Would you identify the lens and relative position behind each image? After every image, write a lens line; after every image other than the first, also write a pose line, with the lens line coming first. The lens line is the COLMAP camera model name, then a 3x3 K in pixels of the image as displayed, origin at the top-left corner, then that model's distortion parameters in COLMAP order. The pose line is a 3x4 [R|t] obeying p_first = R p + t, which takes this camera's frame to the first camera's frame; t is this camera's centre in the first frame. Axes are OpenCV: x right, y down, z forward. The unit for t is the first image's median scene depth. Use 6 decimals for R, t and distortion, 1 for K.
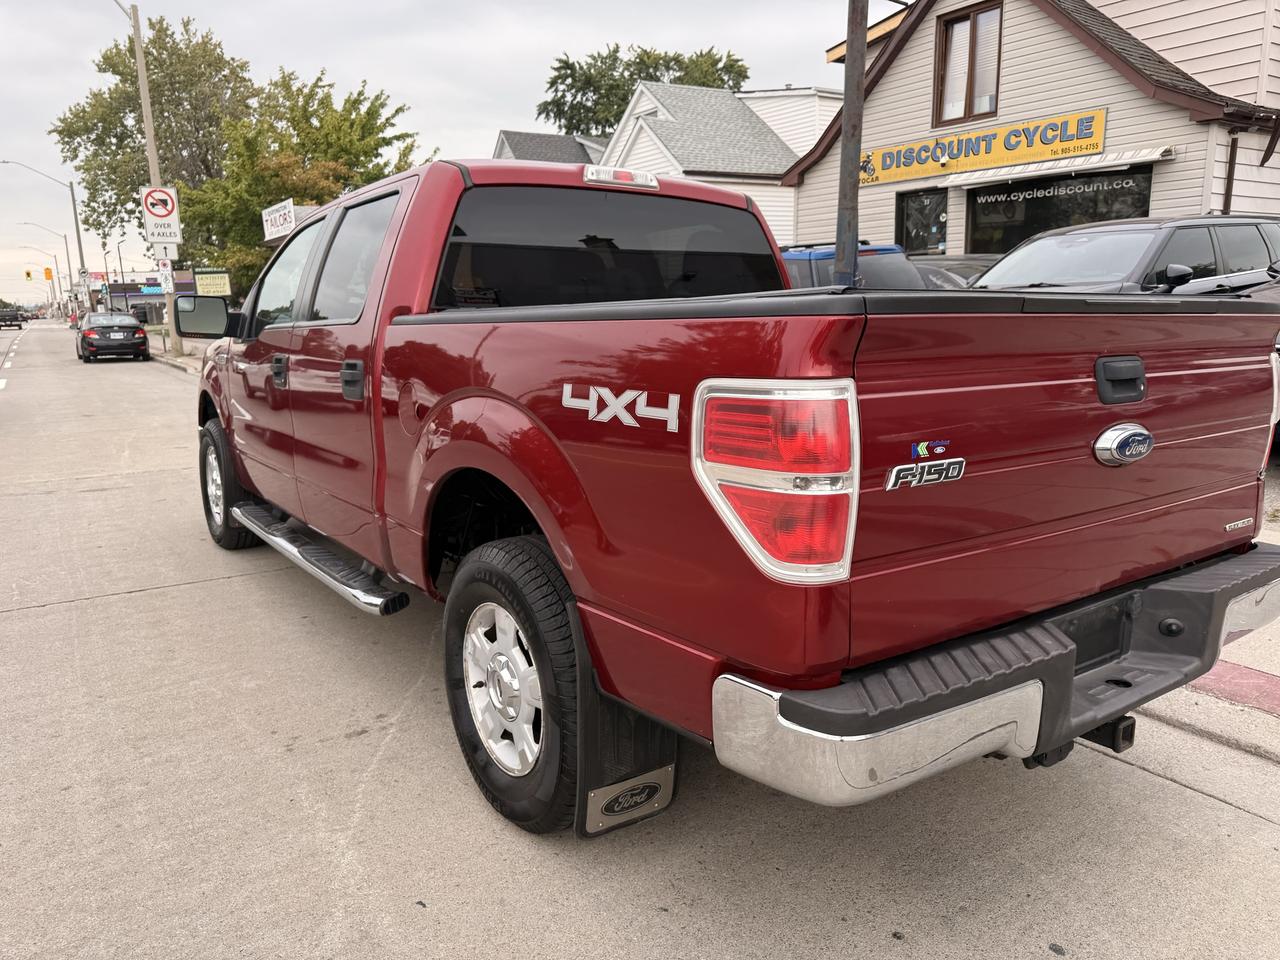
lens RADIAL K [[911.6, 0, 632.7], [0, 911.6, 481.1], [0, 0, 1]] dist [0.022283, -0.025671]
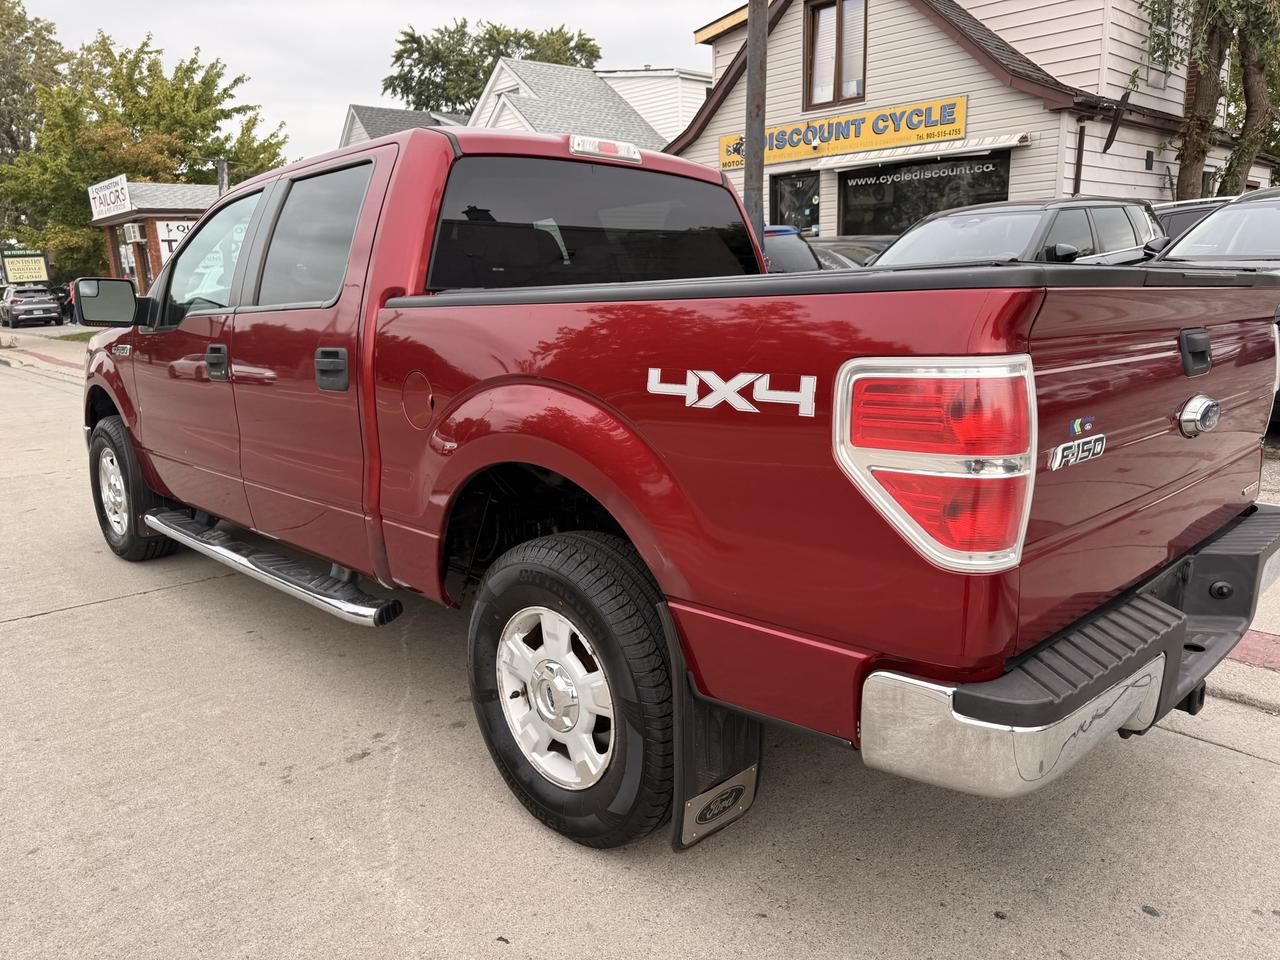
lens RADIAL K [[911.6, 0, 637.8], [0, 911.6, 482.8], [0, 0, 1]] dist [0.022283, -0.025671]
pose [[0.986774, -0.041958, 0.156576, -0.146782], [0.038803, 0.998979, 0.023153, -0.007640], [-0.157388, -0.016772, 0.987394, 0.053392]]
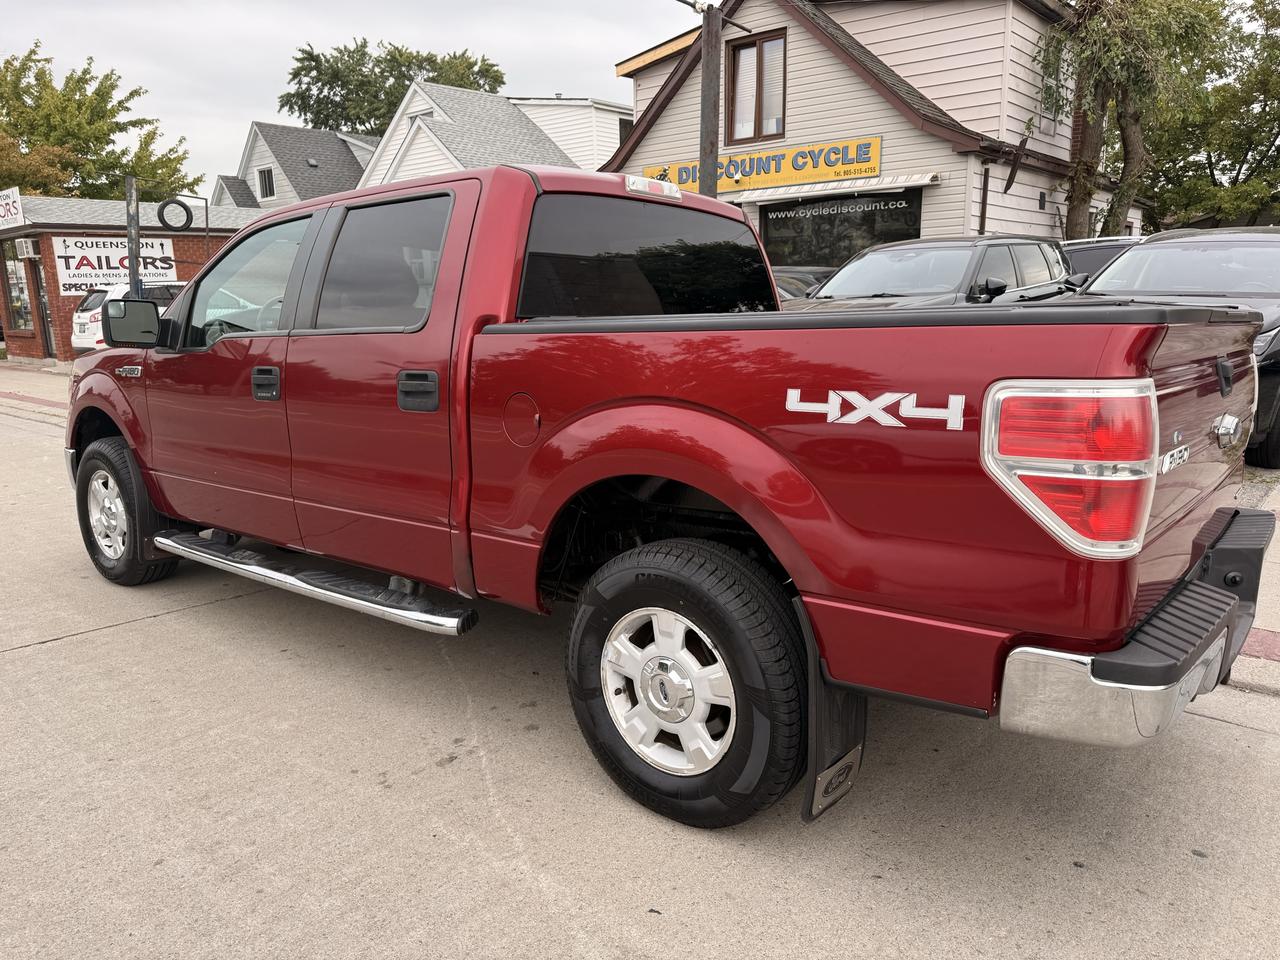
lens RADIAL K [[911.6, 0, 638.4], [0, 911.6, 483.1], [0, 0, 1]] dist [0.022283, -0.025671]
pose [[0.962563, -0.046924, 0.266965, -0.326265], [0.047905, 0.998848, 0.002840, -0.006195], [-0.266791, 0.010056, 0.963702, 0.023757]]
